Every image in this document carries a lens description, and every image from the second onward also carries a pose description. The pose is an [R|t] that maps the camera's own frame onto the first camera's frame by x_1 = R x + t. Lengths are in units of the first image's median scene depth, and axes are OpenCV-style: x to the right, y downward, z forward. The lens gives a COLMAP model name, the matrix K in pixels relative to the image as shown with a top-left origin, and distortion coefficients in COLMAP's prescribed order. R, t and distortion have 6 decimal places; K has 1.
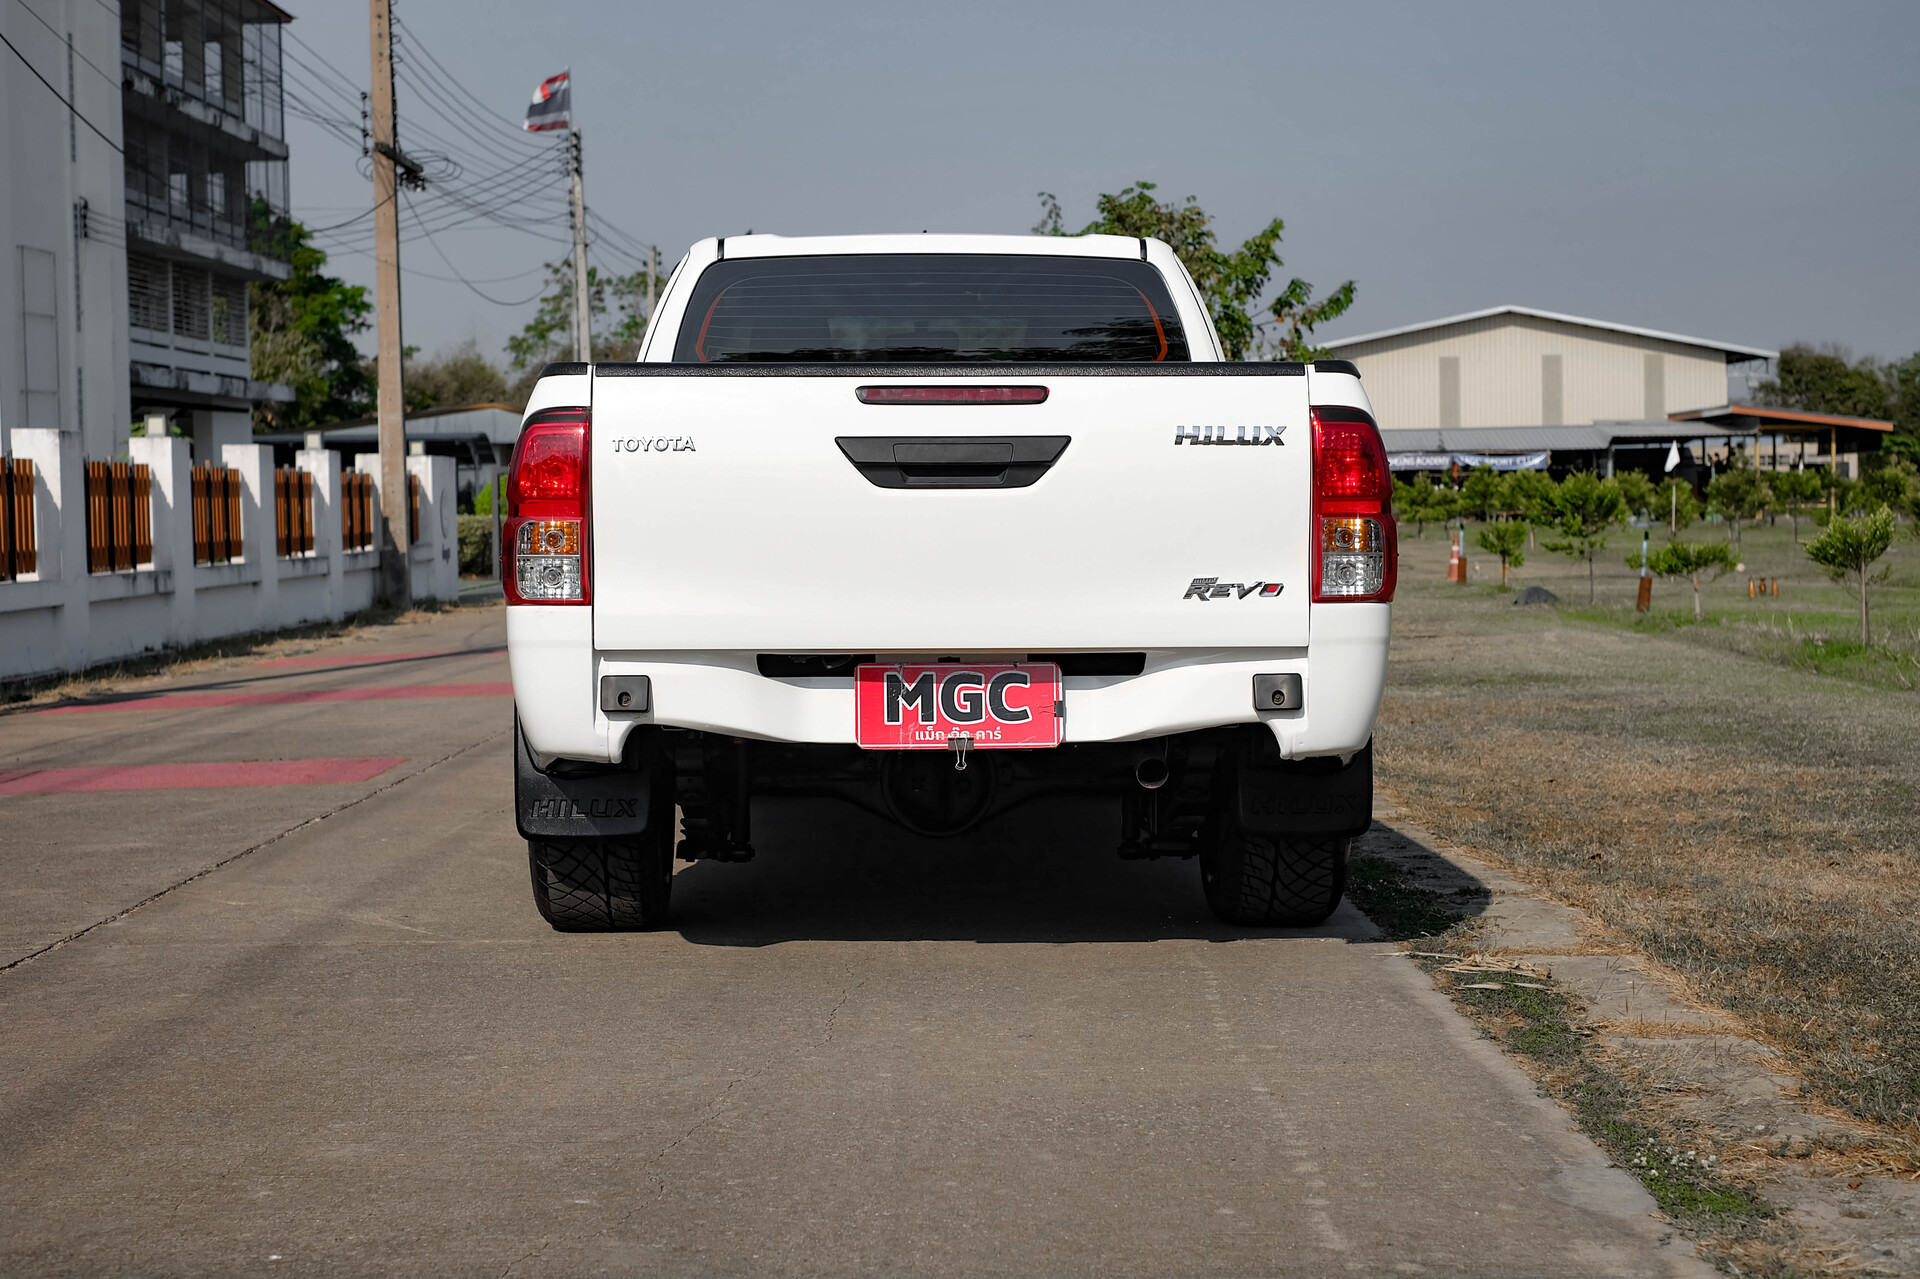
lens RADIAL K [[3012.0, 0, 960.0], [0, 3012.0, 639.5], [0, 0, 1]] dist [-0.027400, -0.027254]
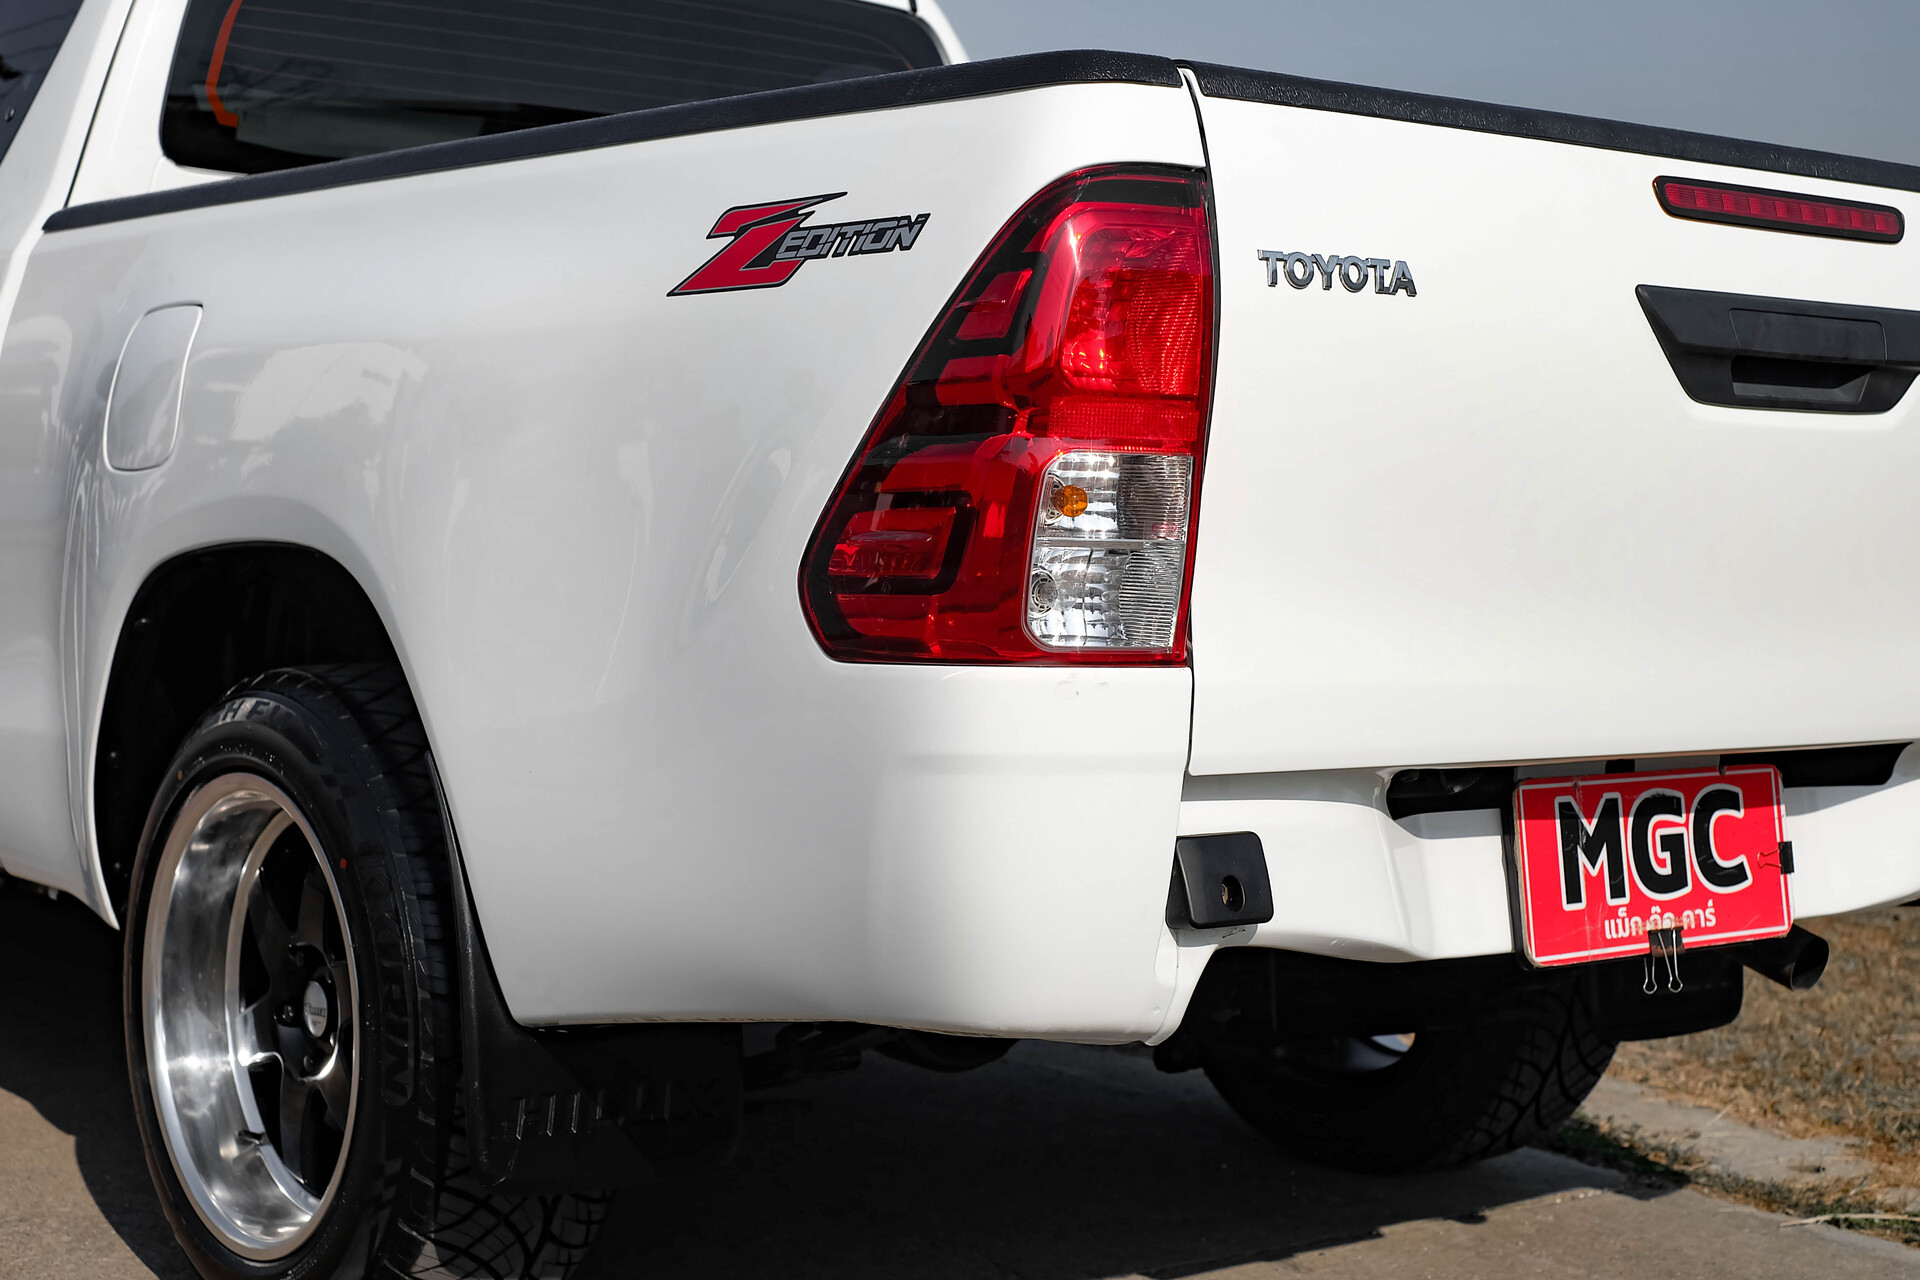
lens RADIAL K [[3117.1, 0, 964.1], [0, 3117.1, 669.9], [0, 0, 1]] dist [-0.020208, -0.042277]
pose [[0.797291, -0.011582, 0.603484, -0.389647], [-0.007525, 0.999547, 0.029124, -0.022291], [-0.603548, -0.027762, 0.796843, 0.673664]]
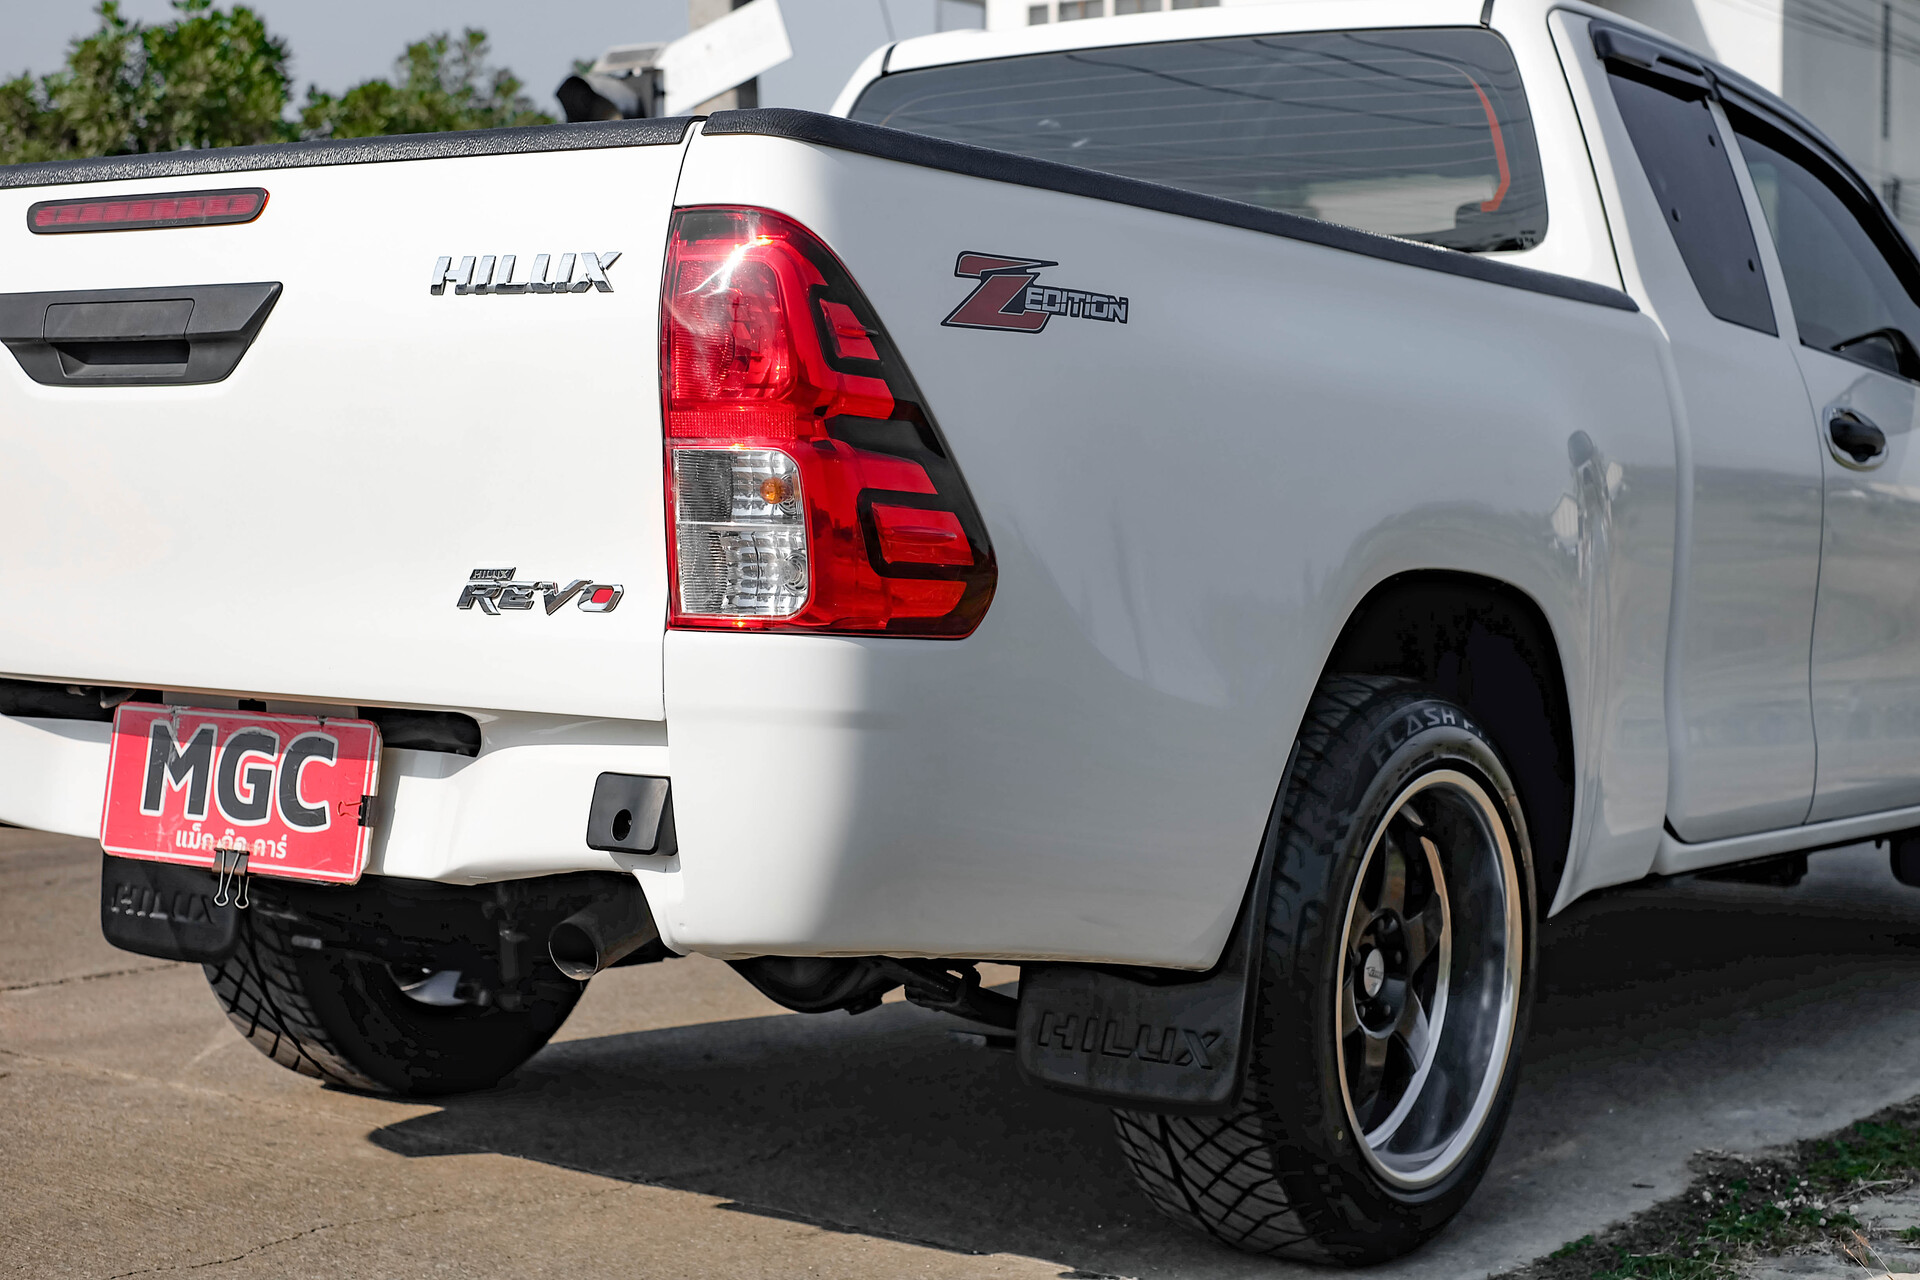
lens RADIAL K [[3012.0, 0, 960.0], [0, 3012.0, 640.0], [0, 0, 1]] dist [-0.027400, -0.027254]
pose [[0.799081, 0.046731, -0.599405, 0.429697], [-0.046657, 0.998788, 0.015668, -0.019776], [0.599411, 0.015446, 0.800293, 0.645055]]
